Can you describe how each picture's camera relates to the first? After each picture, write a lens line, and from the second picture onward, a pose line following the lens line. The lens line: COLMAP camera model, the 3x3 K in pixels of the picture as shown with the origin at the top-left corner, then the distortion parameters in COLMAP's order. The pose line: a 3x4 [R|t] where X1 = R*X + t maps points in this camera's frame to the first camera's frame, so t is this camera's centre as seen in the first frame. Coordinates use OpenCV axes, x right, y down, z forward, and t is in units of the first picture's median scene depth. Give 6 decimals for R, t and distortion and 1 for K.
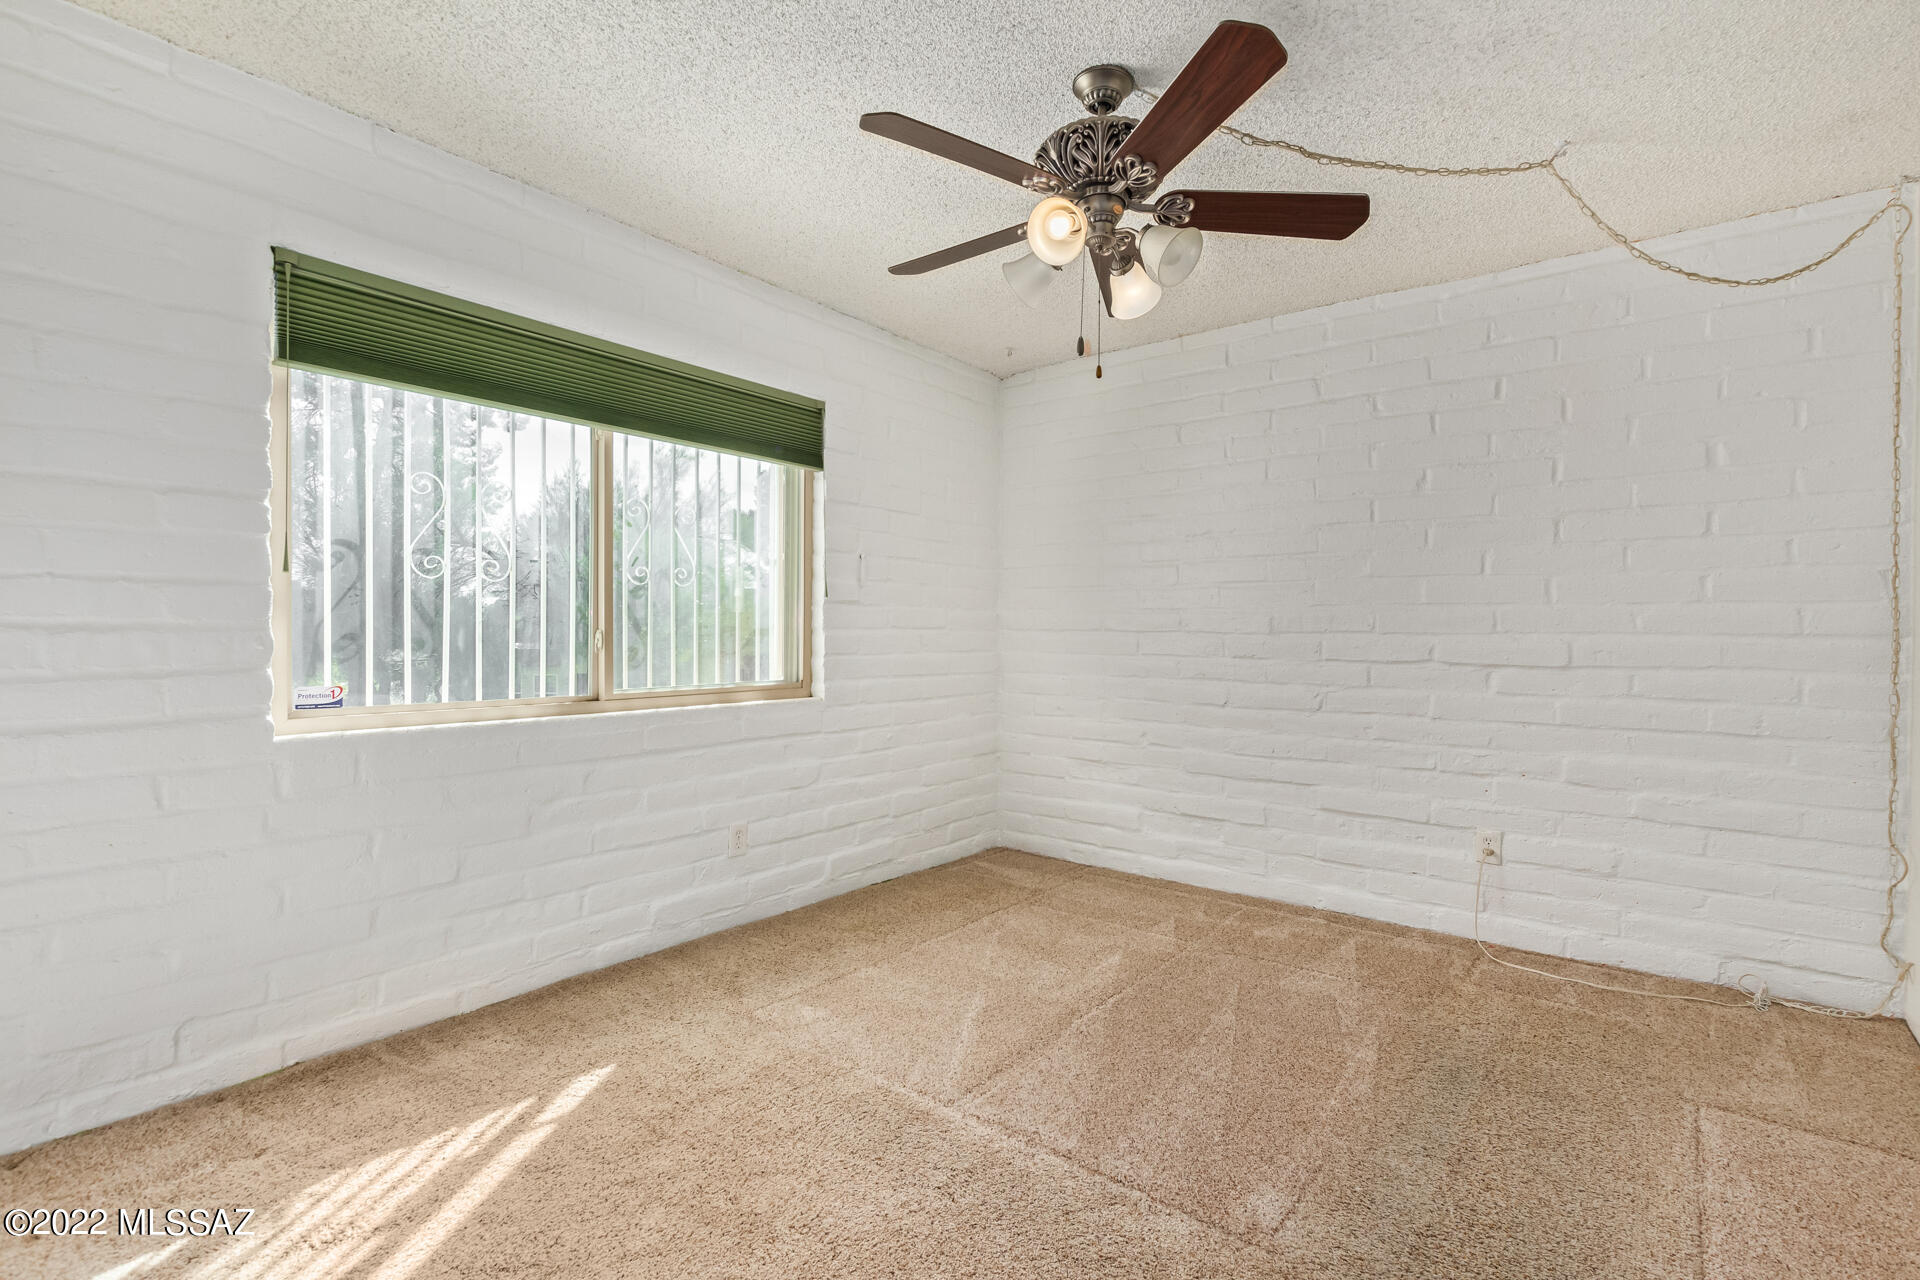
lens RADIAL K [[868.3, 0, 970.3], [0, 868.3, 648.7], [0, 0, 1]] dist [-0.001167, -0.000760]
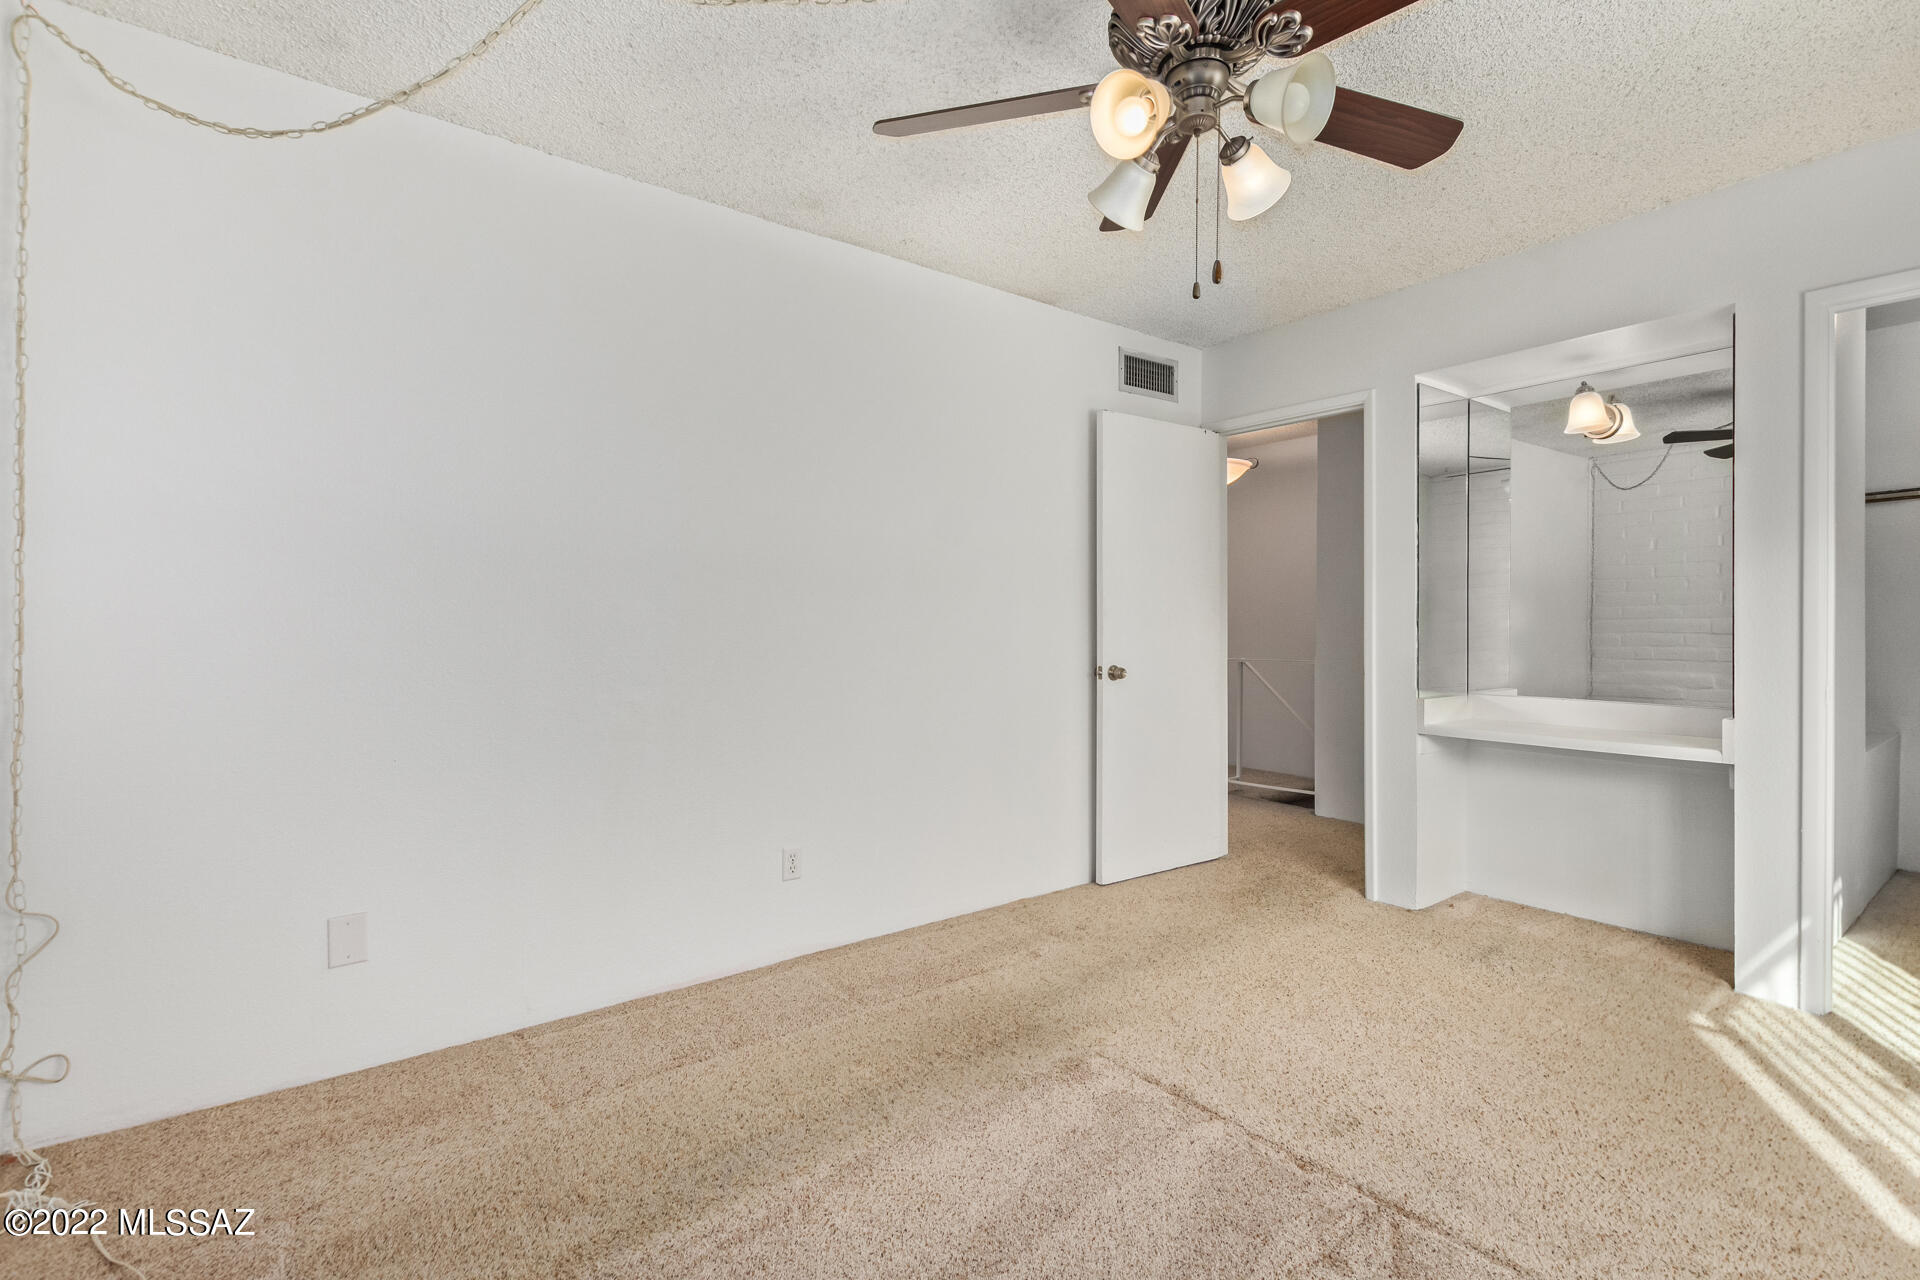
lens RADIAL K [[876.8, 0, 964.5], [0, 876.8, 623.1], [0, 0, 1]] dist [-0.000827, -0.000443]
pose [[-0.963444, -0.010898, 0.267687, 0.105574], [-0.004343, 0.999676, 0.025070, -0.027639], [-0.267874, 0.022991, -0.963180, 1.446244]]
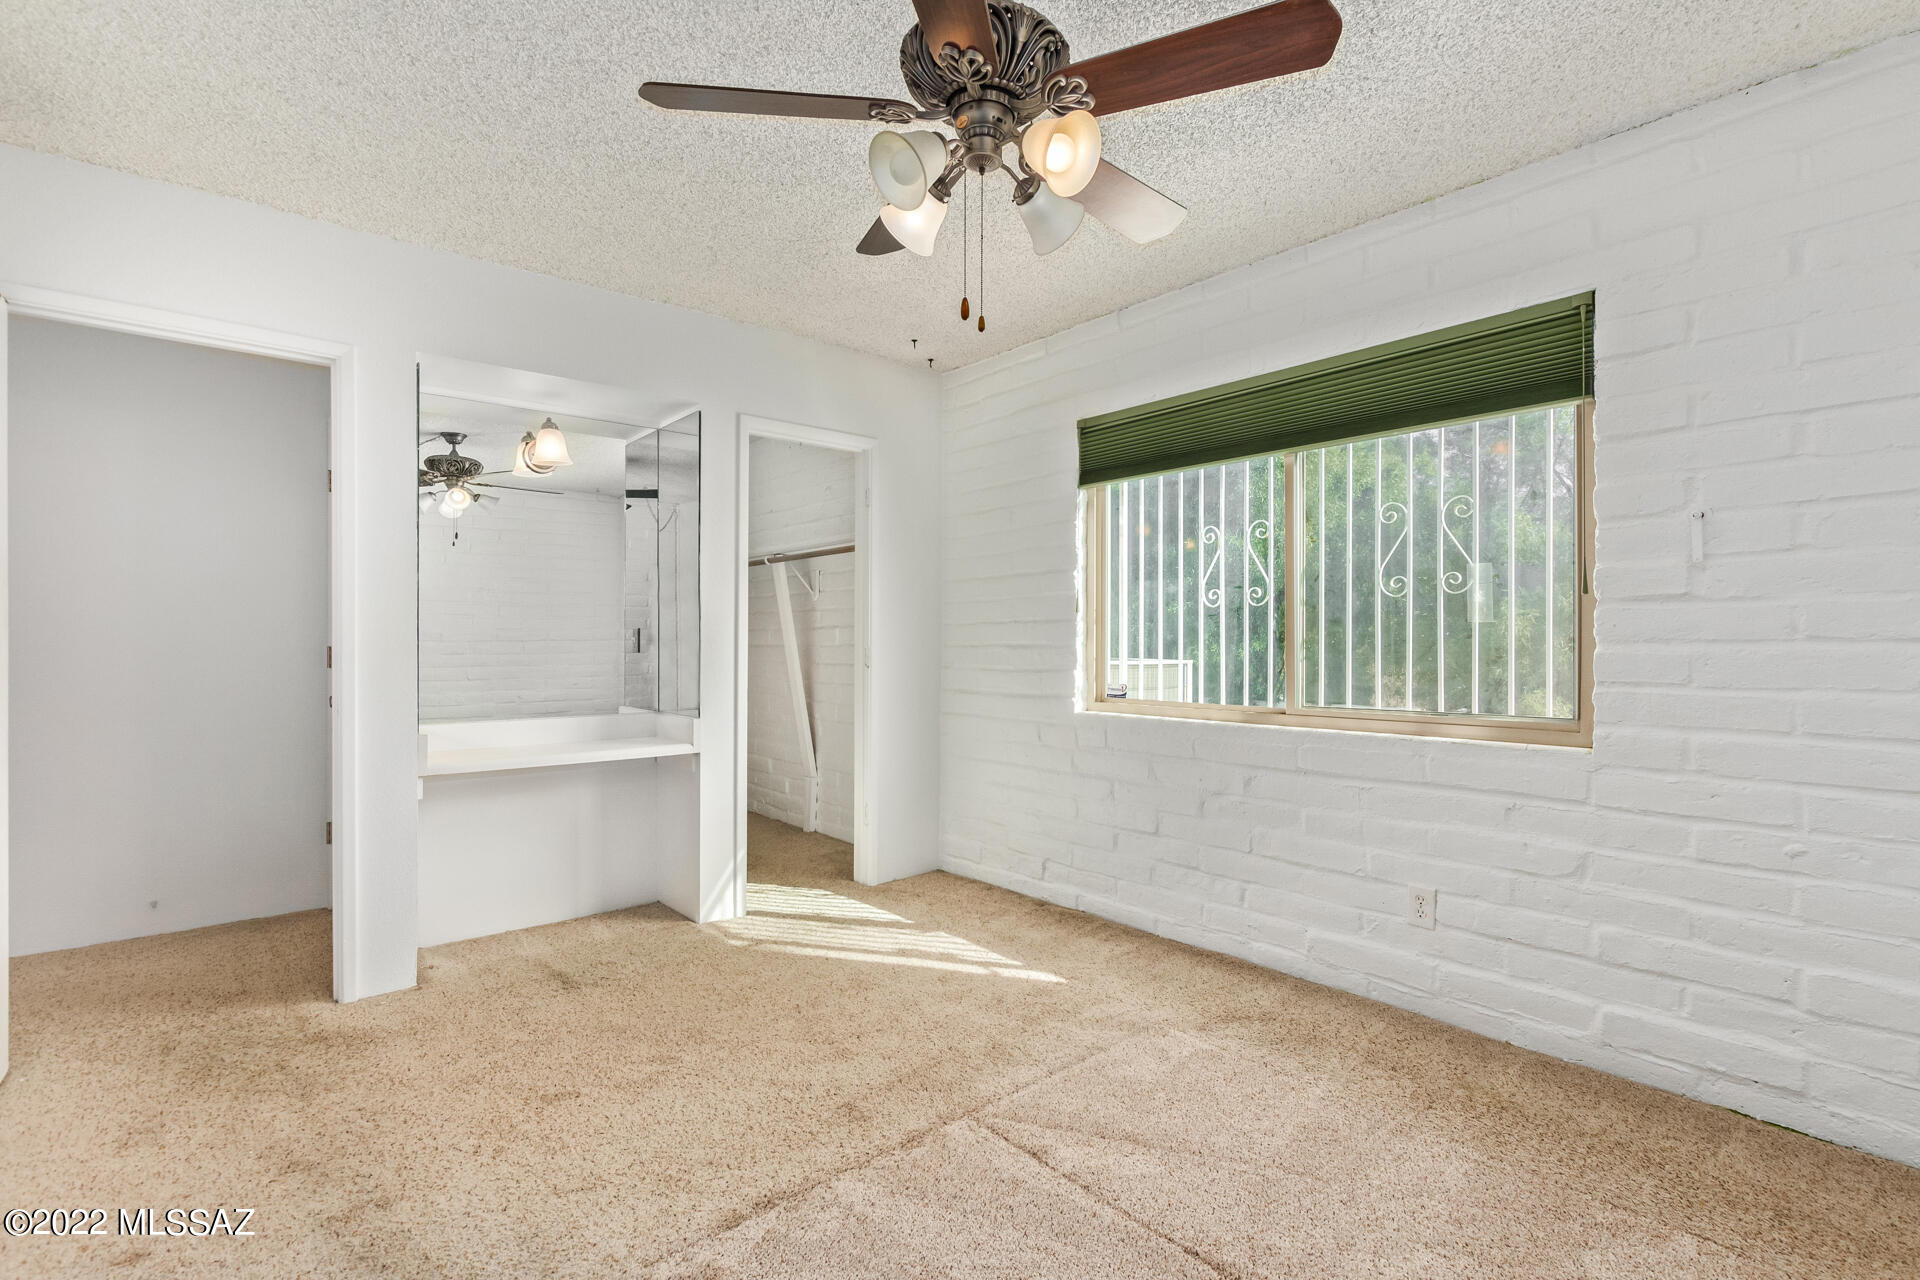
lens RADIAL K [[897.2, 0, 968.5], [0, 897.2, 654.1], [0, 0, 1]] dist [-0.002891, -0.000916]
pose [[-0.193711, 0.001436, -0.981058, 0.768966], [-0.022847, 0.999721, 0.005974, -0.011231], [0.980793, 0.023571, -0.193624, 0.913189]]
